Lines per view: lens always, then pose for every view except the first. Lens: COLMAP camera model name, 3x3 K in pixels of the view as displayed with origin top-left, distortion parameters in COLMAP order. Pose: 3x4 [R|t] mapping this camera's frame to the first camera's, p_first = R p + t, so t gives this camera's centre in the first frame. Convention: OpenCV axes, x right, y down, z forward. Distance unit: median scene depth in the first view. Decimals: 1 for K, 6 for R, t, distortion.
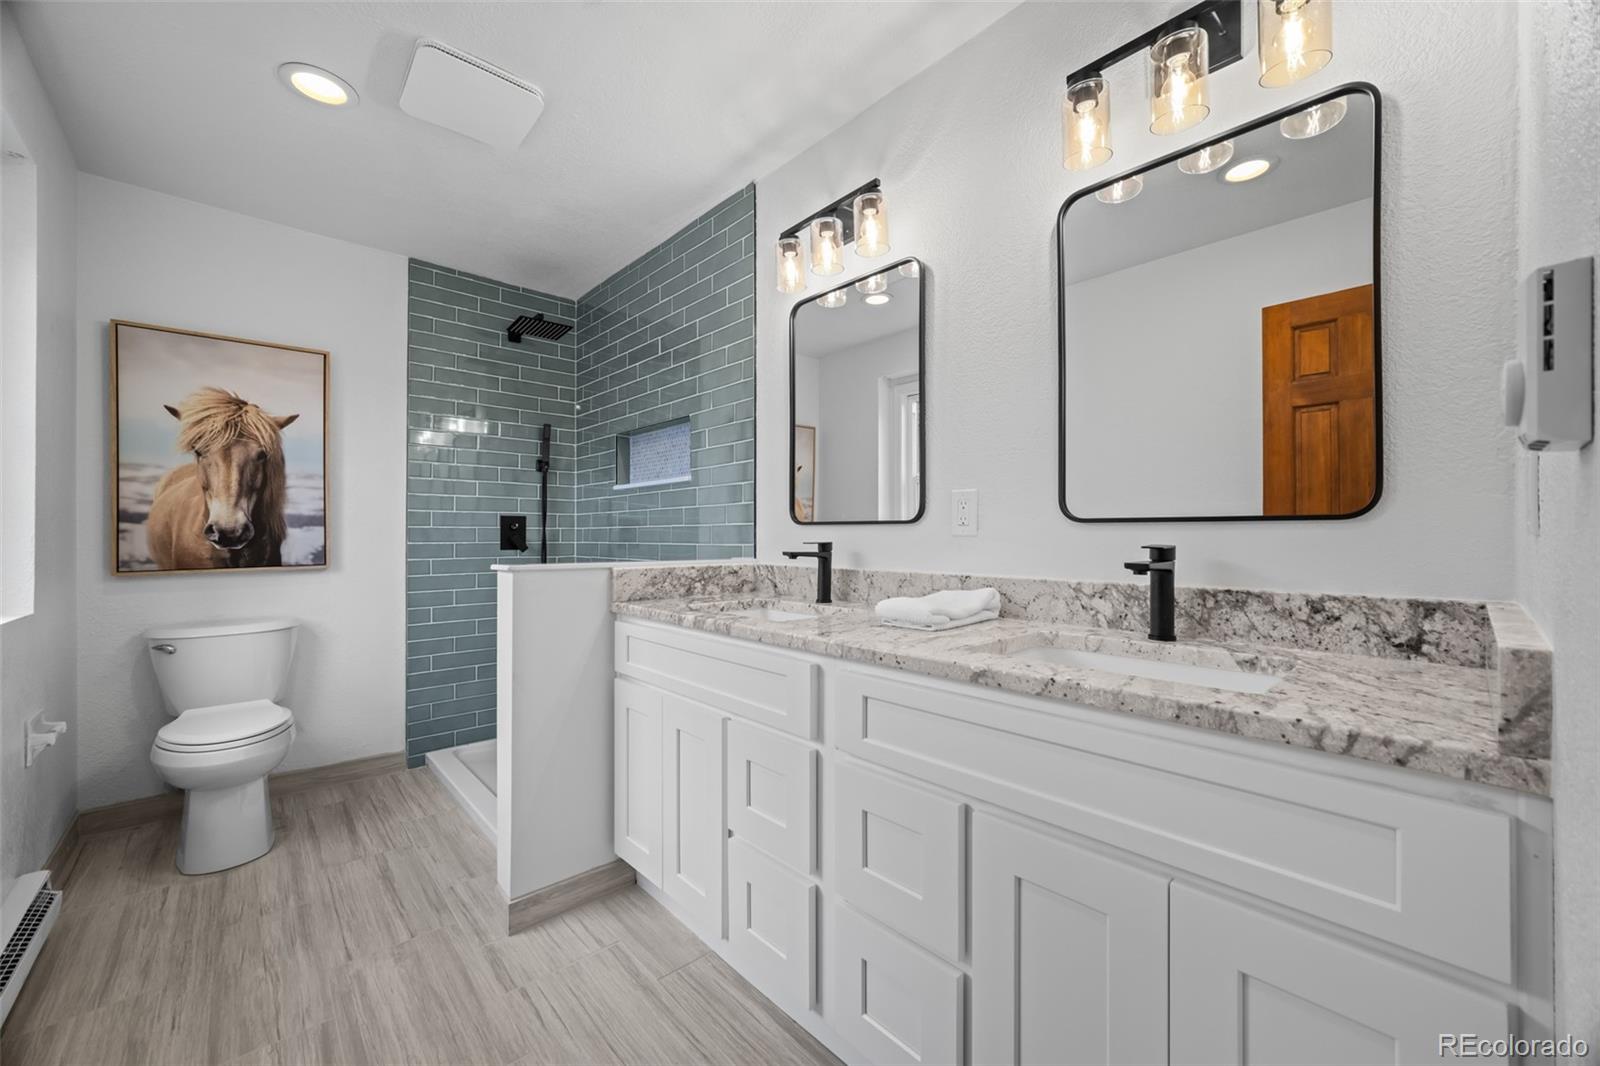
lens RADIAL K [[630.9, 0, 806.2], [0, 630.9, 534.2], [0, 0, 1]] dist [-0.010244, 0.002341]
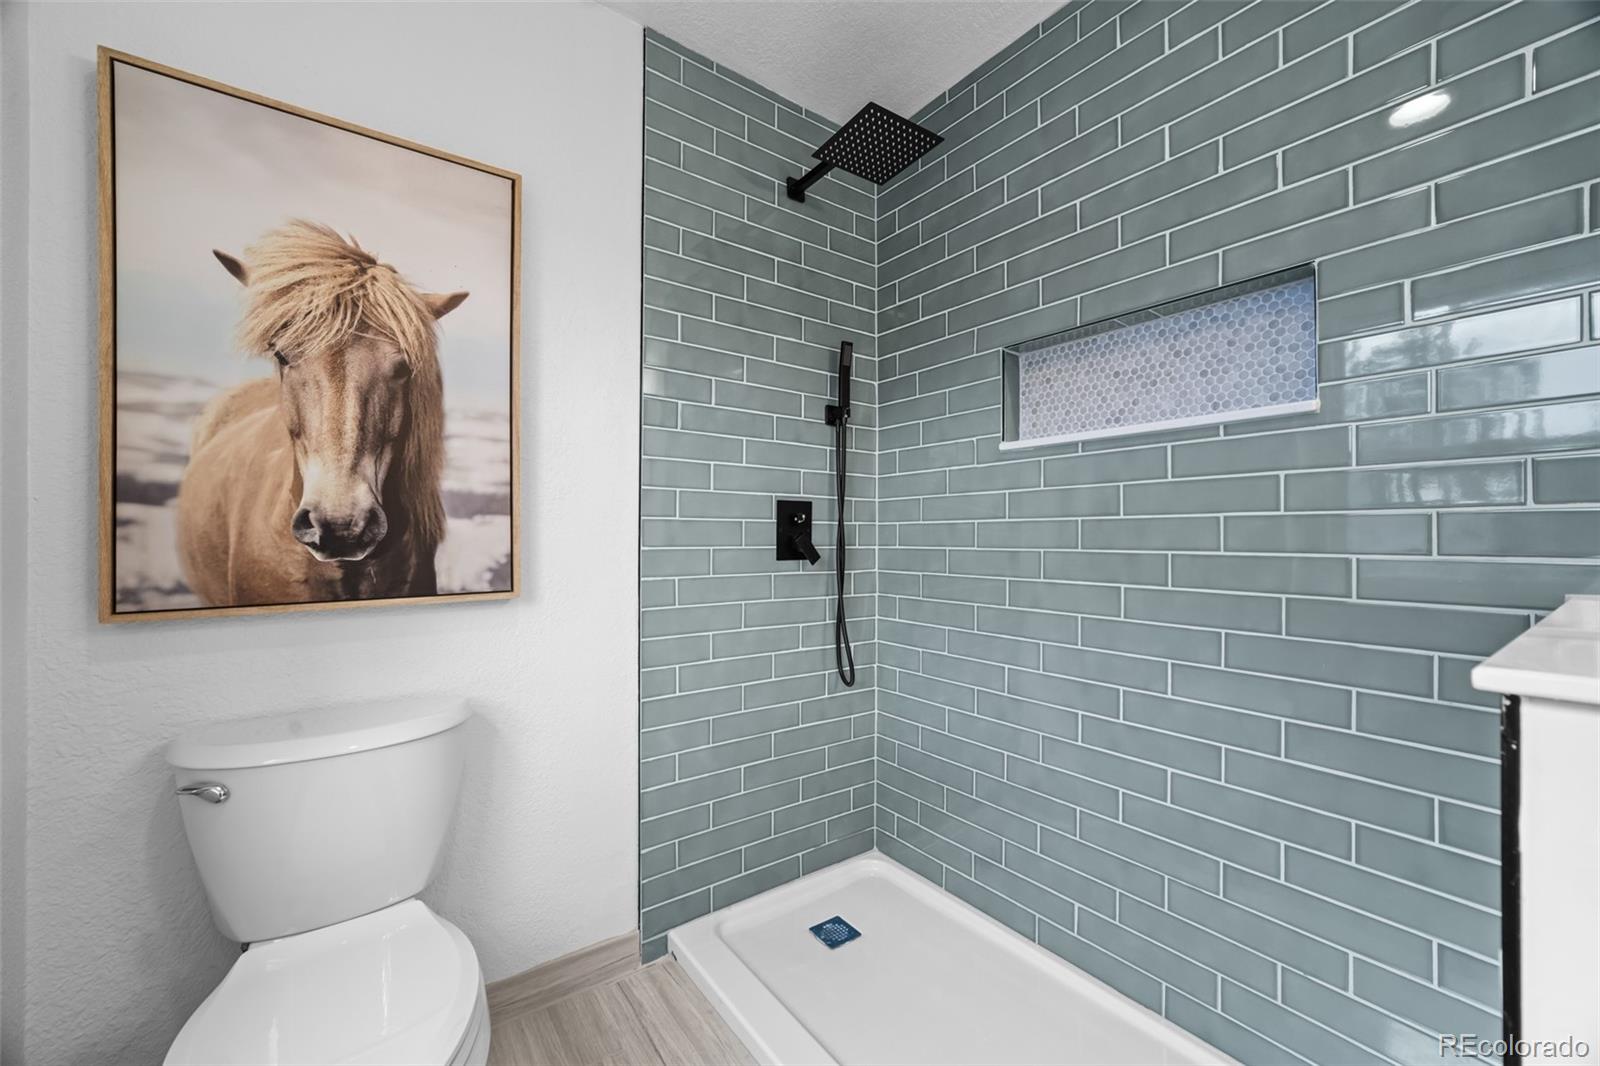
lens RADIAL K [[630.9, 0, 799.4], [0, 630.9, 535.5], [0, 0, 1]] dist [-0.010244, 0.002341]
pose [[0.994621, 0.003527, -0.103523, -0.506049], [-0.003433, 0.999994, 0.001085, 0.002090], [0.103526, -0.000724, 0.994626, 0.541111]]
